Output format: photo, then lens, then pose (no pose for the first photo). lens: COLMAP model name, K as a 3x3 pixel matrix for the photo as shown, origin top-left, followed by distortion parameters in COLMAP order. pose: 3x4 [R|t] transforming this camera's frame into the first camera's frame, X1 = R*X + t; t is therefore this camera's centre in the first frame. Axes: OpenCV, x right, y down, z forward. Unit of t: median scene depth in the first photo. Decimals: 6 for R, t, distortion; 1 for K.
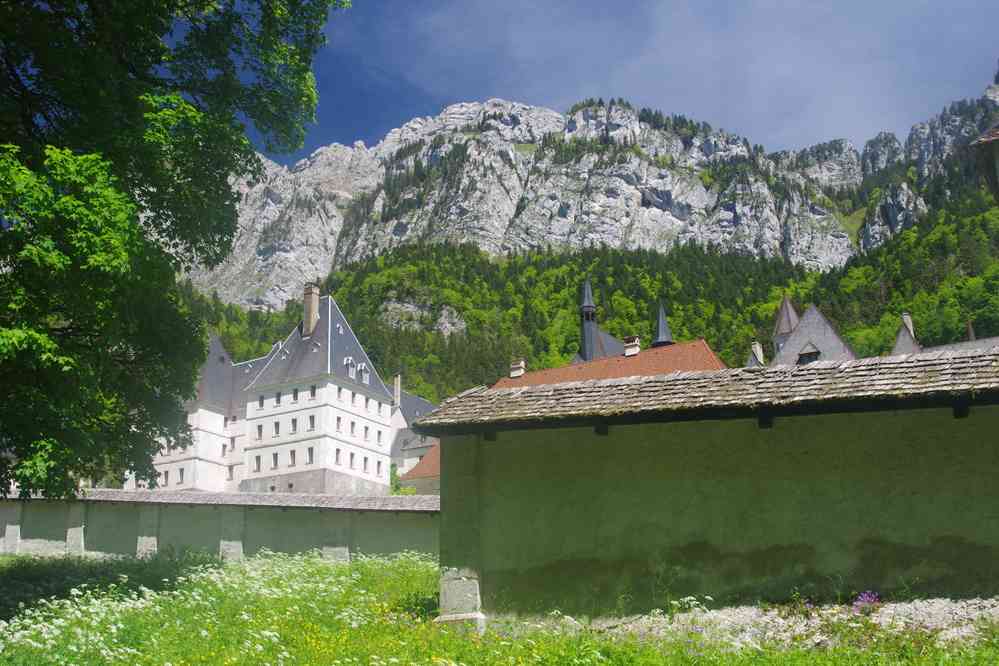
lens RADIAL K [[1064.8, 0, 499.5], [0, 1064.8, 333.0], [0, 0, 1]] dist [-0.062932, 0.003098]
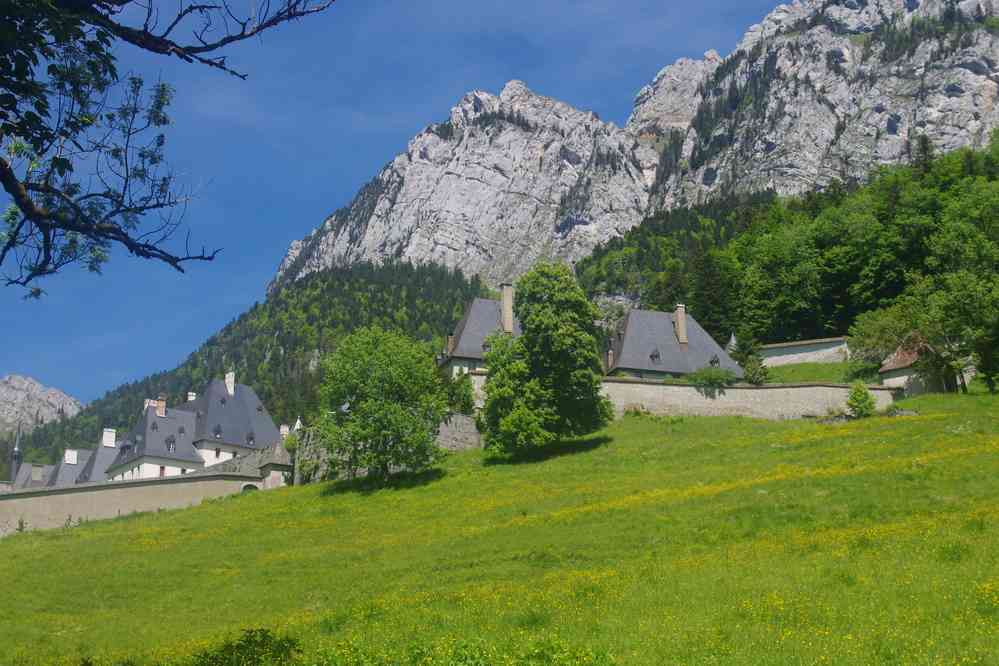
lens RADIAL K [[1470.8, 0, 499.5], [0, 1470.8, 333.0], [0, 0, 1]] dist [0.009144, 0.035332]
pose [[0.917903, -0.120032, -0.378215, 0.176478], [0.132929, 0.991093, 0.008073, -0.013325], [0.373877, -0.057686, 0.925683, -0.082888]]
